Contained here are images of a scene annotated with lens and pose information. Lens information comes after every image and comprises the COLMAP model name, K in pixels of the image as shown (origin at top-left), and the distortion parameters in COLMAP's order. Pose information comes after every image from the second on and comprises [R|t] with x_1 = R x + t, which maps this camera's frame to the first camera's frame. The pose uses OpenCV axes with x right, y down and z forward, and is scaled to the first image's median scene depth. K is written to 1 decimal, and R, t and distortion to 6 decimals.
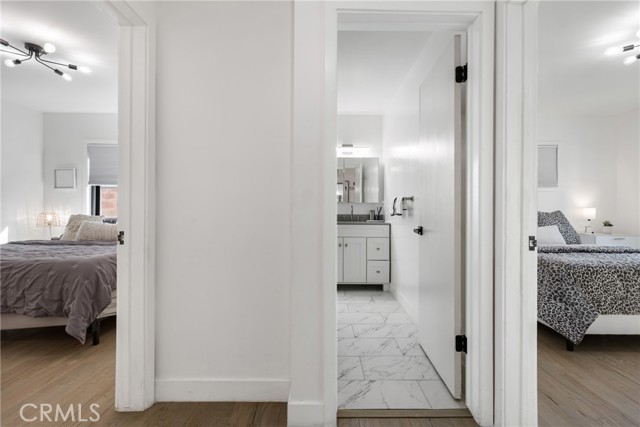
lens RADIAL K [[291.5, 0, 319.5], [0, 291.5, 208.6], [0, 0, 1]] dist [0.001401, 0.000155]
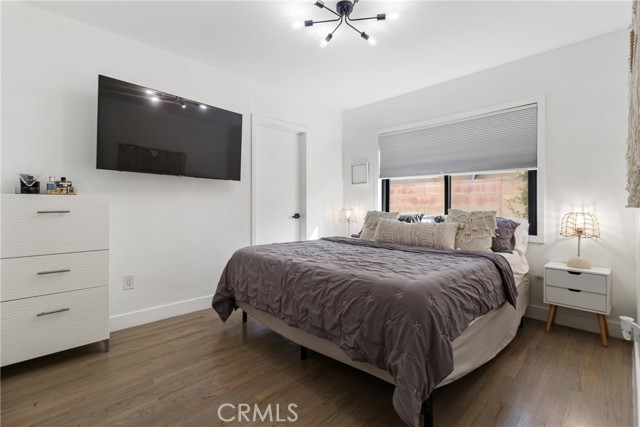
lens RADIAL K [[291.5, 0, 319.5], [0, 291.5, 208.6], [0, 0, 1]] dist [0.001401, 0.000155]
pose [[0.689780, 0.005991, -0.723994, -0.432654], [0.003593, 0.999925, 0.011697, 0.002891], [0.724010, -0.010670, 0.689707, 0.382060]]
